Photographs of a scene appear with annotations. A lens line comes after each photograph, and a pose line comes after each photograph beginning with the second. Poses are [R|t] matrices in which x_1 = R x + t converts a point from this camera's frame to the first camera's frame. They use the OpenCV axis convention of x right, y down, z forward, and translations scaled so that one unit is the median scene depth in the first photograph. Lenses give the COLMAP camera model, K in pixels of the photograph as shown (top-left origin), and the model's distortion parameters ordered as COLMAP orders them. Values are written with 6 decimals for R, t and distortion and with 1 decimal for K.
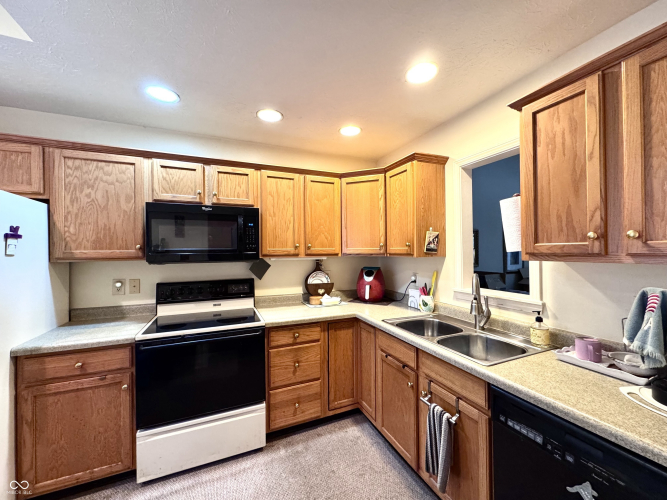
lens RADIAL K [[267.2, 0, 333.9], [0, 267.2, 249.4], [0, 0, 1]] dist [-0.001850, 0.000708]
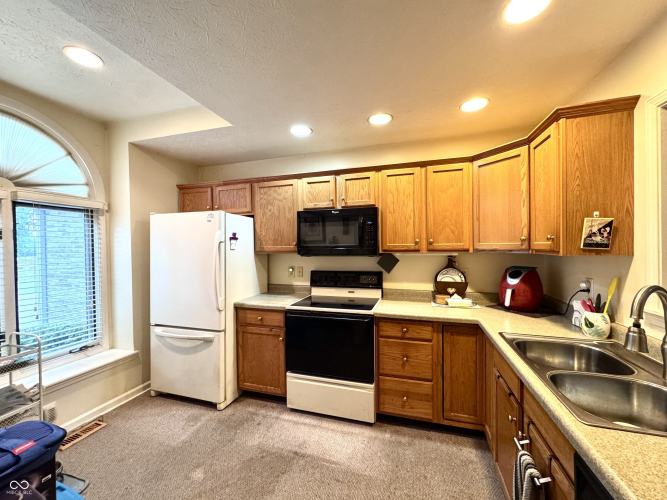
lens RADIAL K [[267.2, 0, 333.2], [0, 267.2, 249.5], [0, 0, 1]] dist [-0.001850, 0.000708]
pose [[0.759002, 0.007453, -0.651045, 0.306271], [0.006817, 0.999789, 0.019392, -0.004691], [0.651052, -0.019157, 0.758791, 0.061380]]
